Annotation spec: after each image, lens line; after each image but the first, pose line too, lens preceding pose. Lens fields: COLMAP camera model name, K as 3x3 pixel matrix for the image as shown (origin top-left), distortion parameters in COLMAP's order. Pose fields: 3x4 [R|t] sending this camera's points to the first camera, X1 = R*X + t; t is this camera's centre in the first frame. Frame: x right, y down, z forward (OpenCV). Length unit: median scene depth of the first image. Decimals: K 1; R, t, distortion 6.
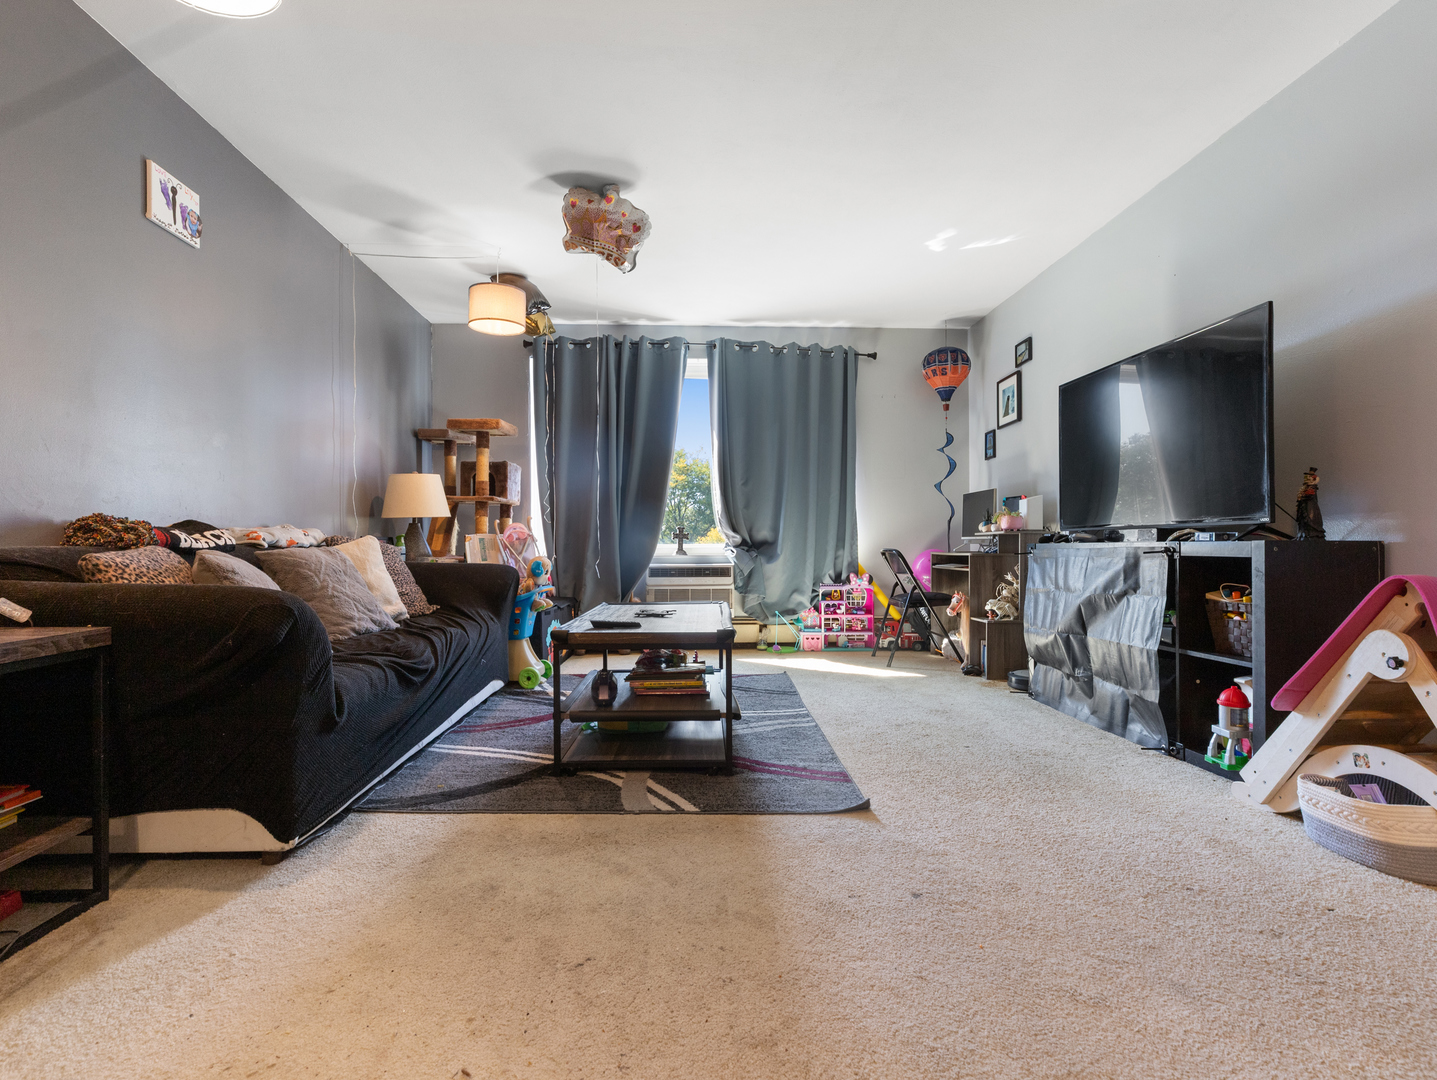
lens RADIAL K [[722.7, 0, 712.2], [0, 722.7, 558.1], [0, 0, 1]] dist [0.006050, 0.001042]
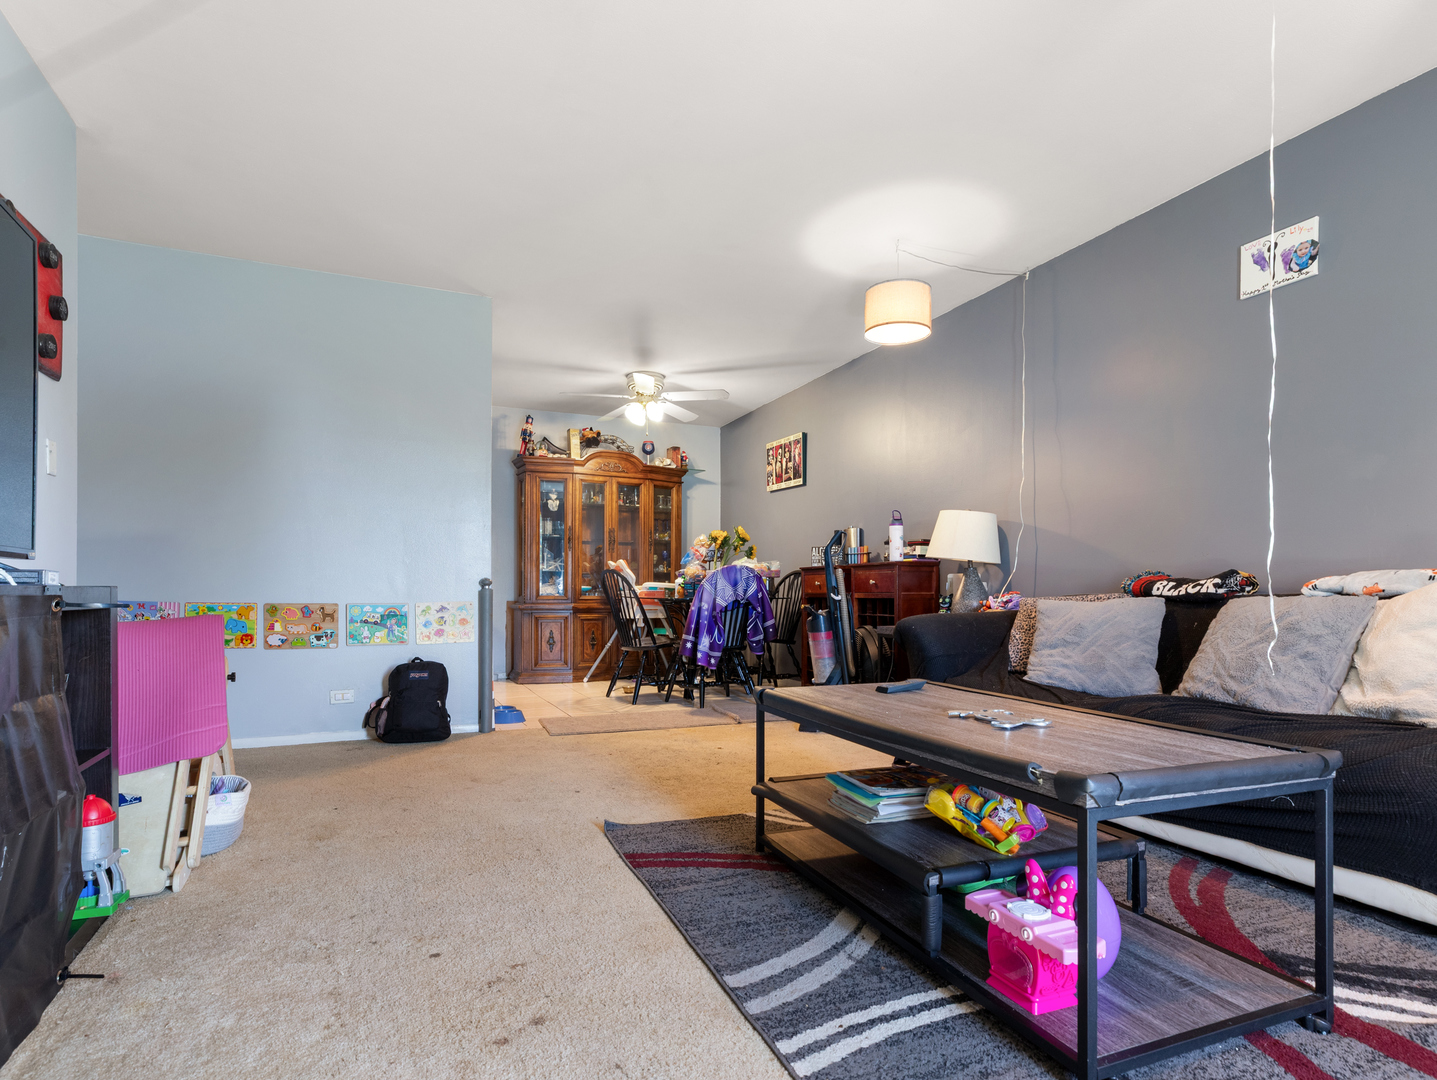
lens RADIAL K [[714.7, 0, 657.6], [0, 714.7, 579.3], [0, 0, 1]] dist [0.001083, 0.000190]
pose [[-0.953092, -0.004098, -0.302655, 0.304611], [-0.002560, 0.999982, -0.005477, -0.023750], [0.302671, -0.004445, -0.953085, 1.332237]]
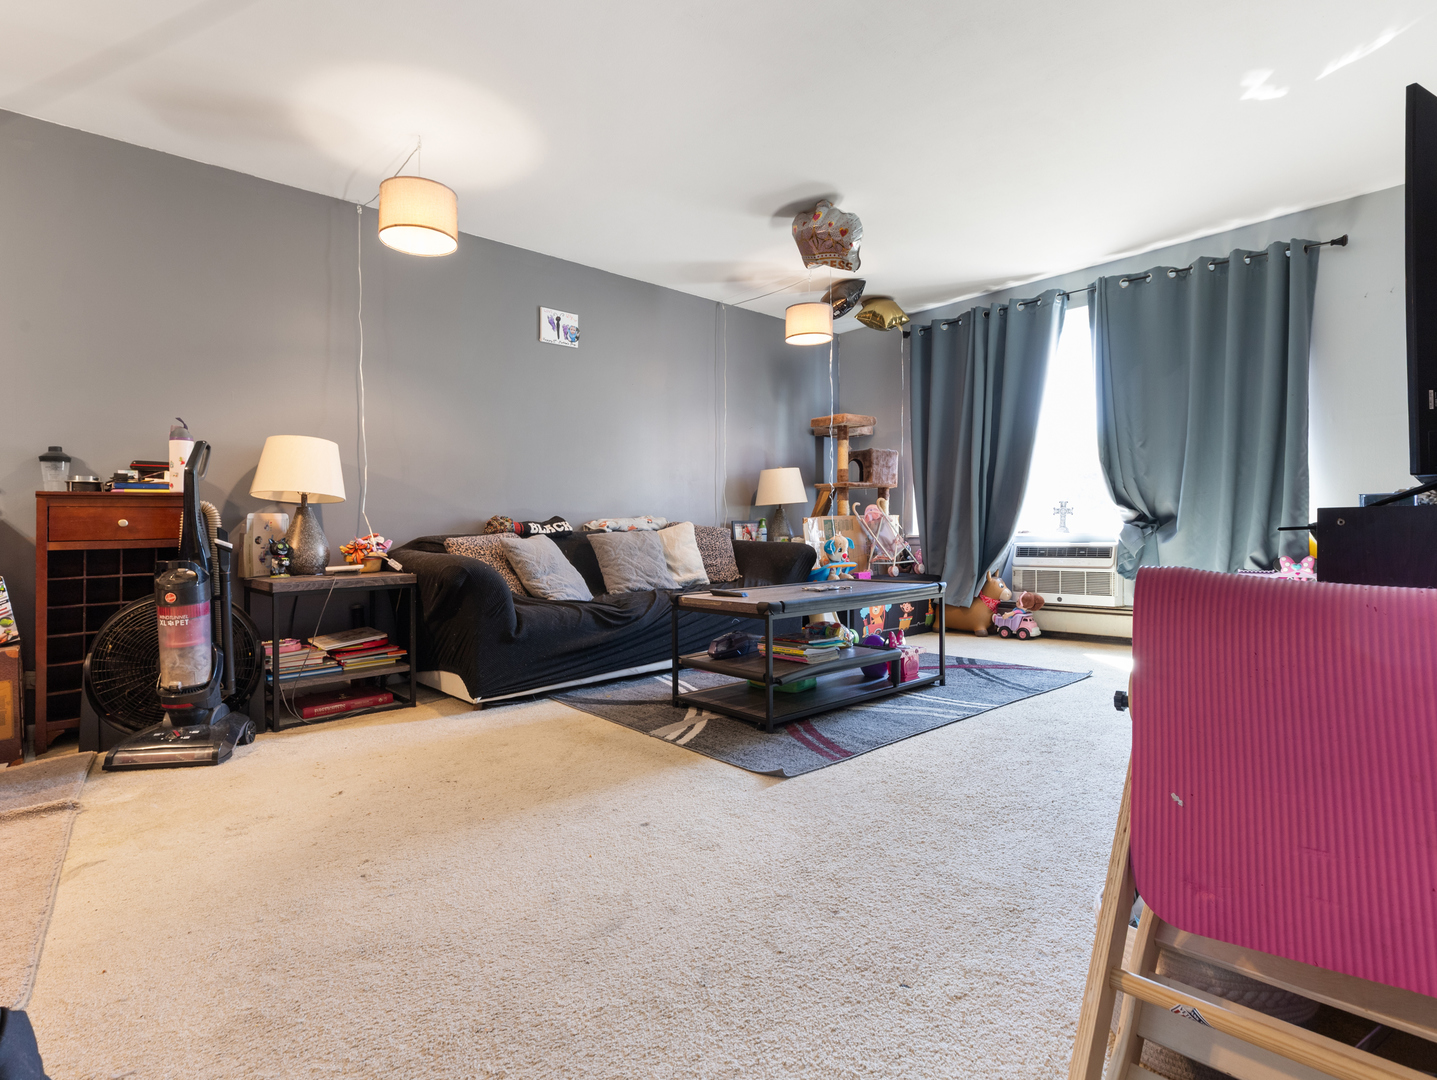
lens RADIAL K [[739.4, 0, 722.2], [0, 739.4, 535.0], [0, 0, 1]] dist [0.003604, 0.000985]
pose [[0.642194, -0.005246, -0.766525, 0.629120], [0.005576, 0.999982, -0.002172, -0.002828], [0.766522, -0.002879, 0.642211, 0.154092]]
